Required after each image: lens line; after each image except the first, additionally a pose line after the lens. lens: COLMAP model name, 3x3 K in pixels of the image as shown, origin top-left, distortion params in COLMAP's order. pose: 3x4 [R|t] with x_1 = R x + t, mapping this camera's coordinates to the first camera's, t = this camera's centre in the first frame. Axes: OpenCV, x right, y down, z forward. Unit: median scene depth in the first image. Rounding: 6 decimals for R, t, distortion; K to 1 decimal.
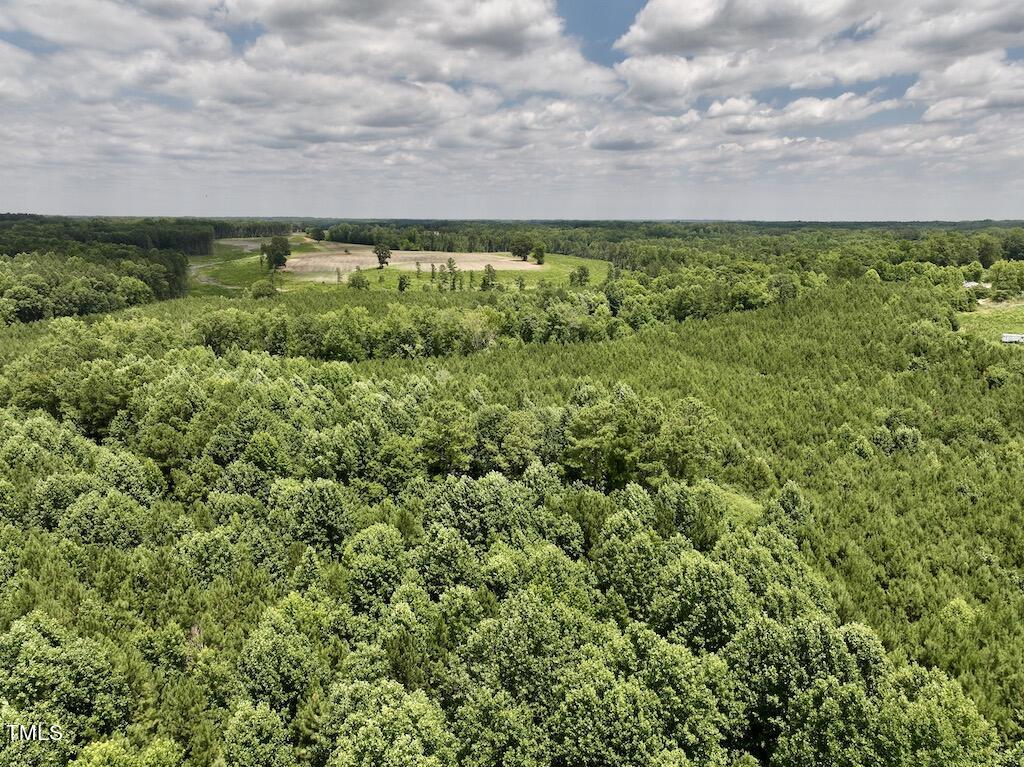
lens RADIAL K [[738.0, 0, 512.0], [0, 738.0, 383.5], [0, 0, 1]] dist [0.001504, 0.007453]
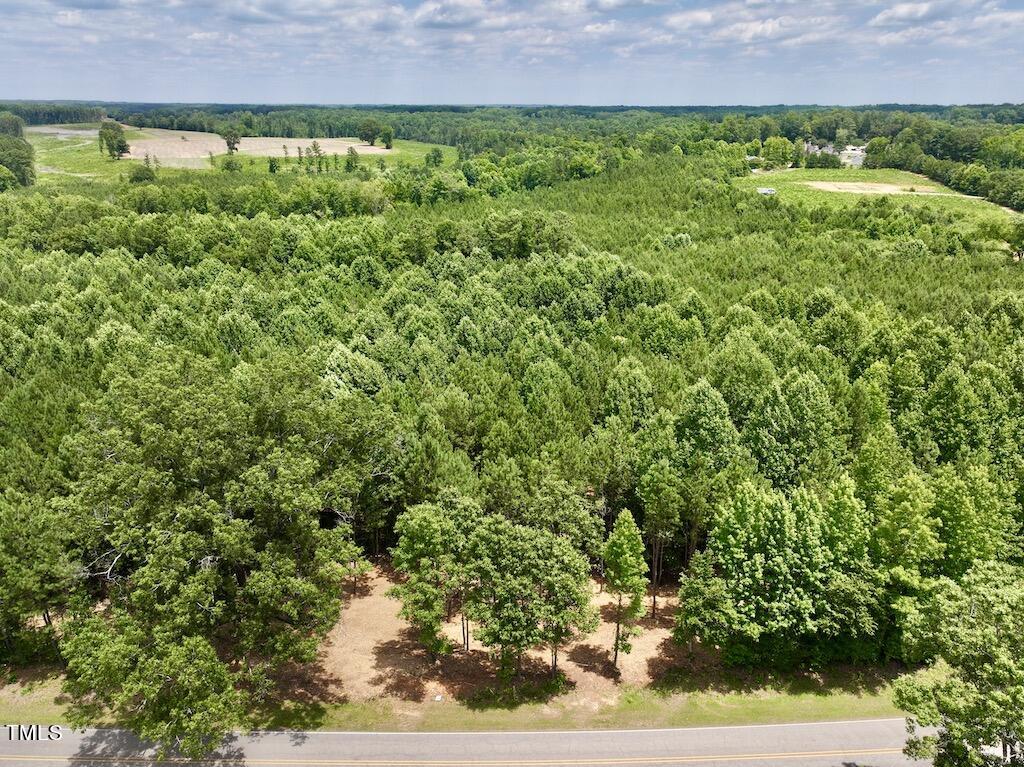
lens RADIAL K [[738.5, 0, 509.7], [0, 738.5, 380.0], [0, 0, 1]] dist [0.006625, 0.003028]
pose [[0.975623, -0.077450, 0.205331, -0.075929], [0.048412, 0.988559, 0.142851, 0.046344], [-0.214046, -0.129428, 0.968211, -0.205004]]
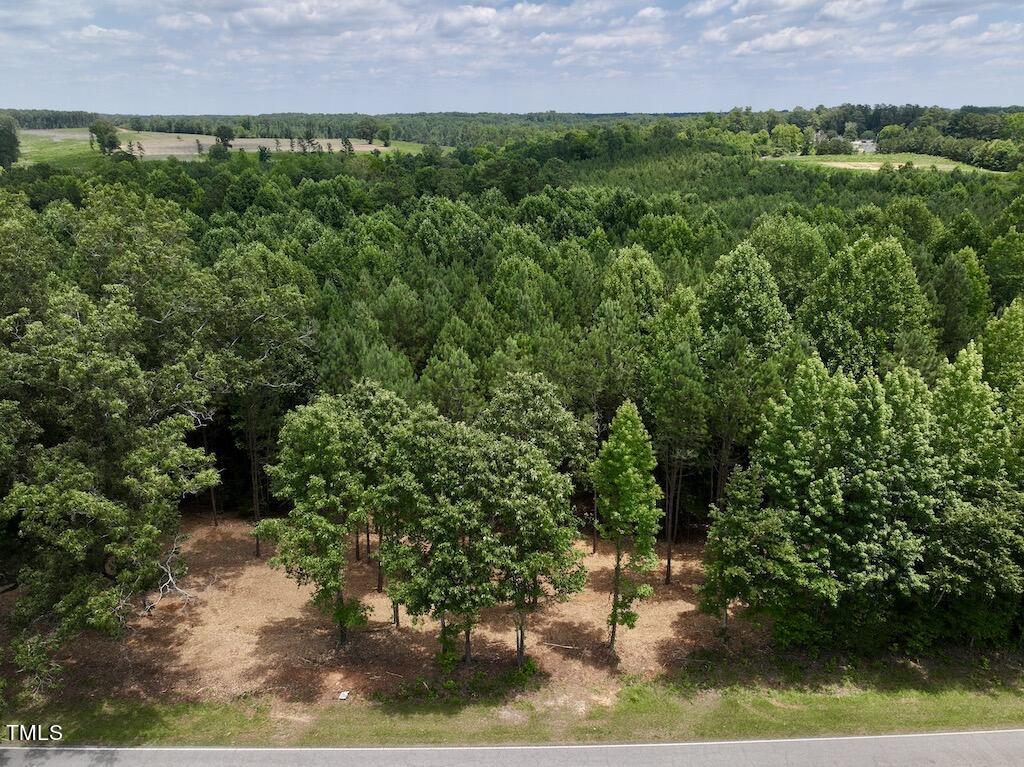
lens RADIAL K [[738.0, 0, 512.0], [0, 738.0, 383.5], [0, 0, 1]] dist [0.001504, 0.007453]
pose [[0.975979, -0.074691, 0.204660, -0.057046], [0.048190, 0.990138, 0.131543, 0.082128], [-0.212467, -0.118521, 0.969954, -0.154370]]
